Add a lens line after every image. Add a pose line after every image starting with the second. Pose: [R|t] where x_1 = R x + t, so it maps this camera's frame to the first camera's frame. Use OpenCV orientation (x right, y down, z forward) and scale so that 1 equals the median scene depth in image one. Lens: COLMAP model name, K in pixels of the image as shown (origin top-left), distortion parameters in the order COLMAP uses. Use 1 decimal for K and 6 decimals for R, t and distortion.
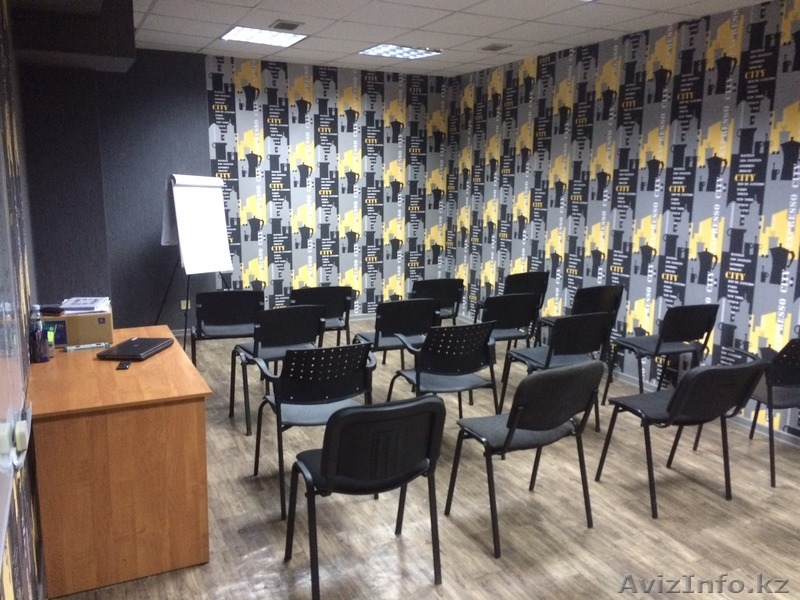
lens RADIAL K [[697.0, 0, 399.3], [0, 697.0, 302.6], [0, 0, 1]] dist [0.076706, -0.059614]
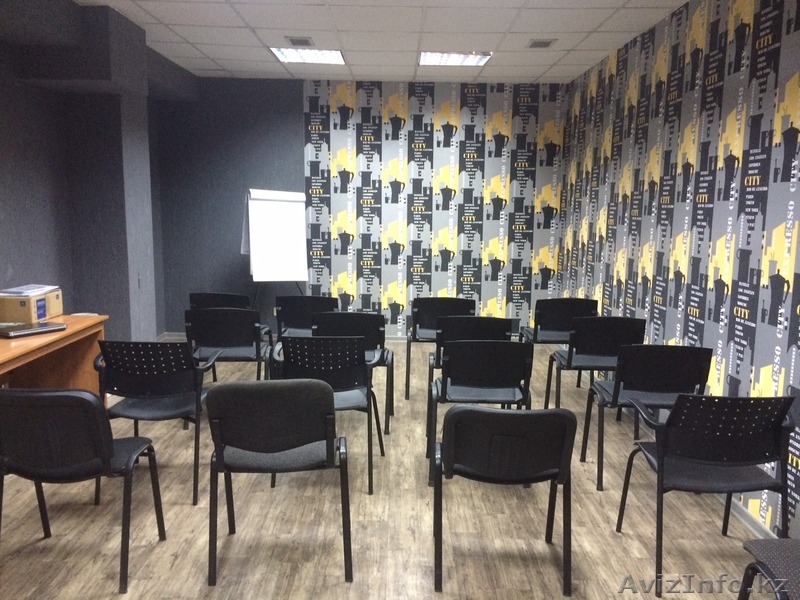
lens RADIAL K [[697.0, 0, 381.0], [0, 697.0, 299.8], [0, 0, 1]] dist [0.076706, -0.059614]
pose [[0.894901, 0.063752, -0.441687, 0.301412], [-0.083886, 0.996131, -0.026181, 0.000095], [0.438309, 0.060481, 0.896787, 0.107517]]
